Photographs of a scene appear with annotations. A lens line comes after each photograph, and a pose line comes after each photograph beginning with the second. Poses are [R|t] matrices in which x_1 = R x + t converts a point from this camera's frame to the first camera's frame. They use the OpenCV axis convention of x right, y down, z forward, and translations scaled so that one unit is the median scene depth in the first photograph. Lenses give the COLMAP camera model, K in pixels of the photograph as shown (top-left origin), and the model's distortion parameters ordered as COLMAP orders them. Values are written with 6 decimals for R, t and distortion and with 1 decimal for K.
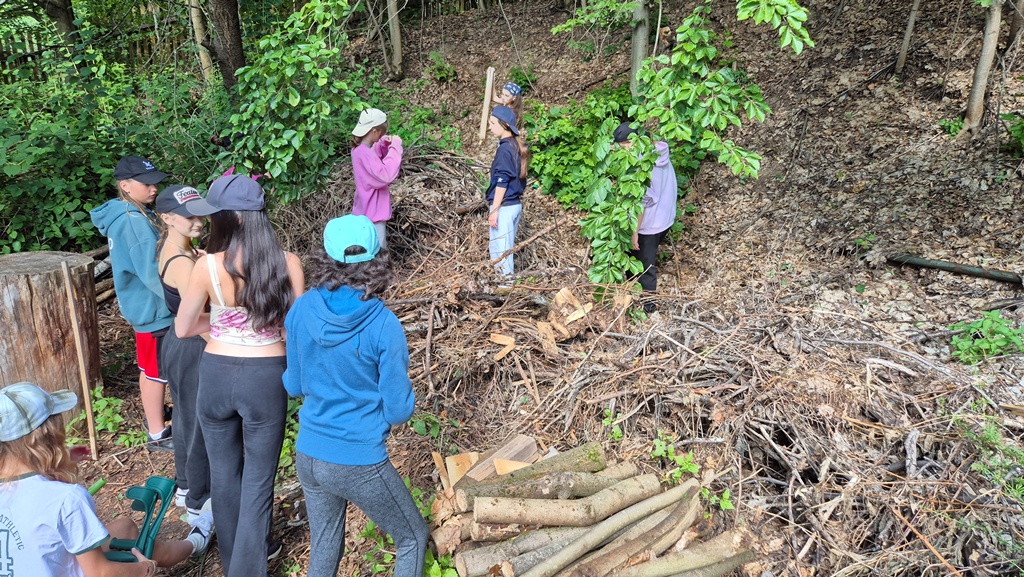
lens RADIAL K [[687.5, 0, 508.7], [0, 687.5, 285.5], [0, 0, 1]] dist [0.057234, -0.050852]
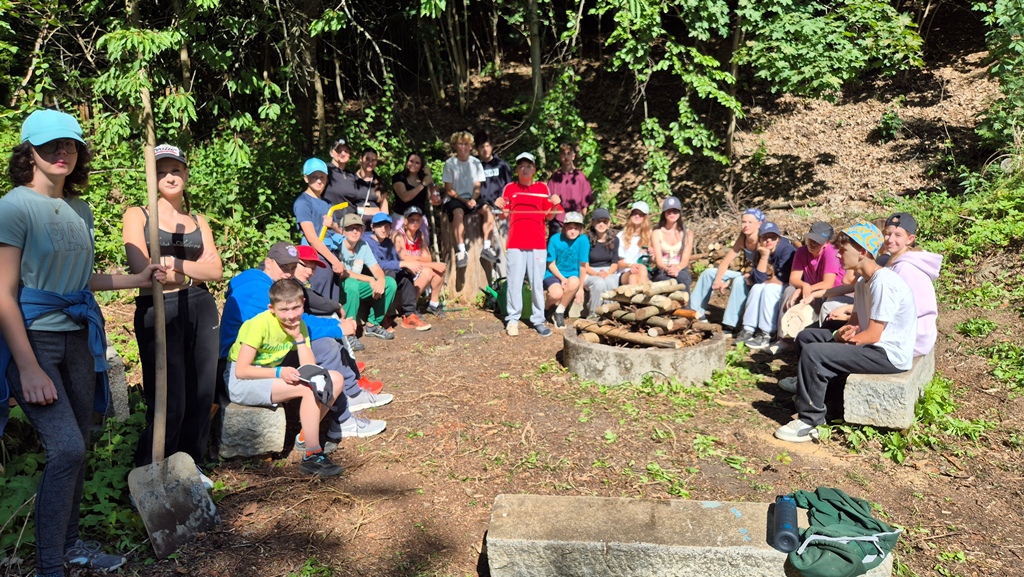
lens RADIAL K [[687.5, 0, 513.4], [0, 687.5, 279.8], [0, 0, 1]] dist [0.057234, -0.050852]
pose [[0.866729, -0.104903, 0.487624, -0.917747], [0.176050, 0.979051, -0.102298, 0.223825], [-0.466677, 0.174511, 0.867040, -0.433083]]
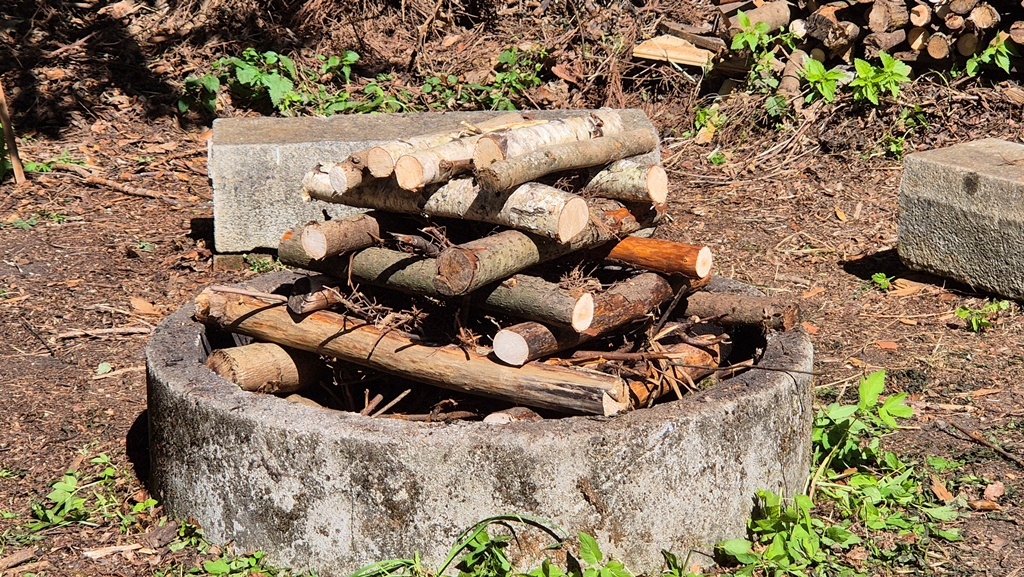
lens RADIAL K [[2564.6, 0, 513.1], [0, 2564.6, 297.3], [0, 0, 1]] dist [-0.204536, 0.000000]
pose [[0.786110, -0.169447, 0.594406, -0.813746], [0.192987, 0.980898, 0.024397, 0.202521], [-0.587185, 0.095534, 0.803795, -0.370094]]
